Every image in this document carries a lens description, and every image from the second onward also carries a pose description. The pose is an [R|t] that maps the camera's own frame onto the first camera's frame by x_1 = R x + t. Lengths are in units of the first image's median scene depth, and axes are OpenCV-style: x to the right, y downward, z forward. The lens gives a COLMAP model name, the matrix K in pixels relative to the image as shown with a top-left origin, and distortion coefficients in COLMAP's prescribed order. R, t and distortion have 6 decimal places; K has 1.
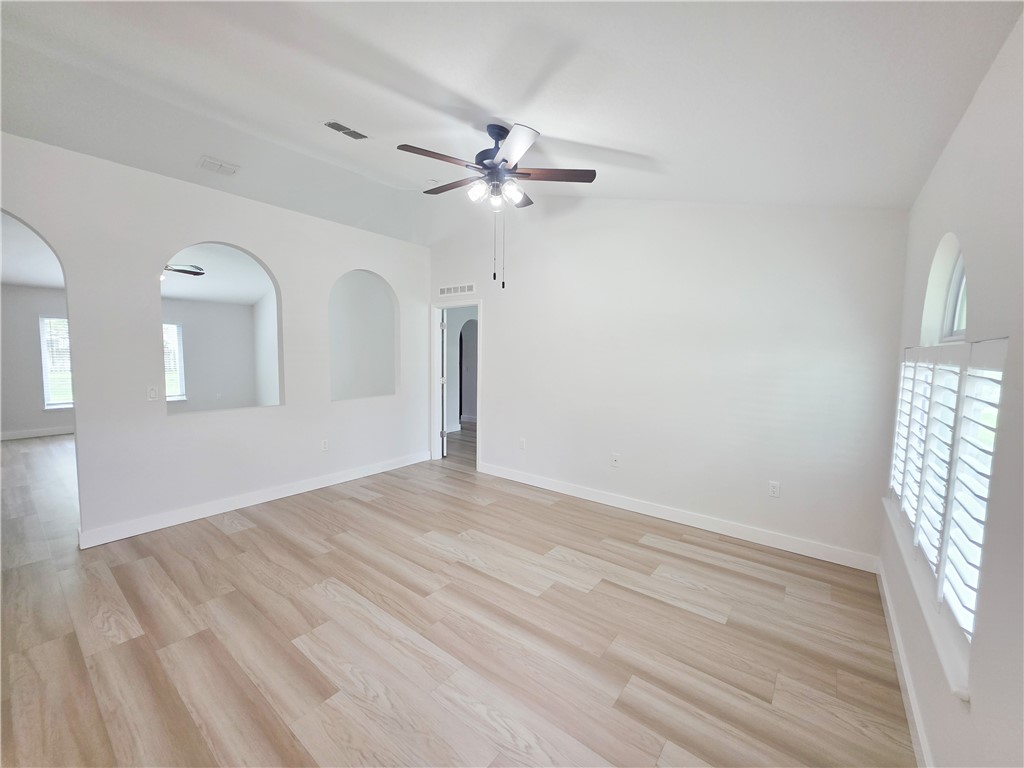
lens RADIAL K [[407.6, 0, 515.6], [0, 407.6, 382.9], [0, 0, 1]] dist [0.001560, -0.000053]
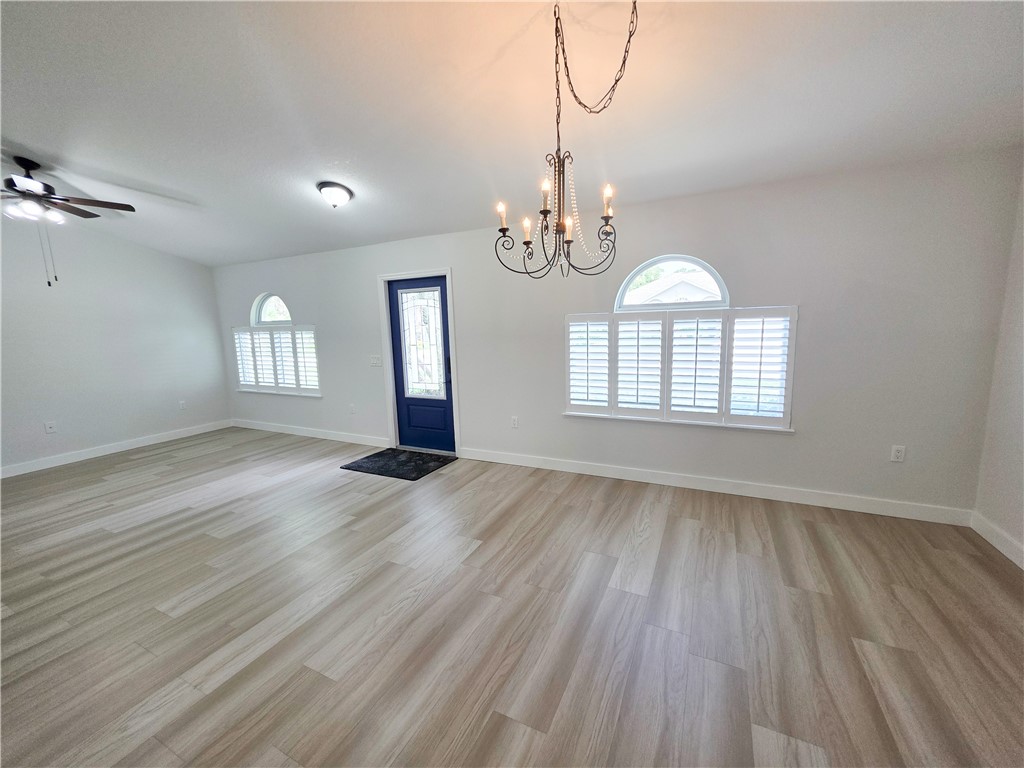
lens RADIAL K [[436.4, 0, 509.8], [0, 436.4, 395.8], [0, 0, 1]] dist [0.000228, -0.000068]
pose [[-0.177430, -0.163699, 0.970423, -1.536106], [0.099009, 0.978097, 0.183096, -0.000458], [-0.979140, 0.128567, -0.157336, -0.147689]]
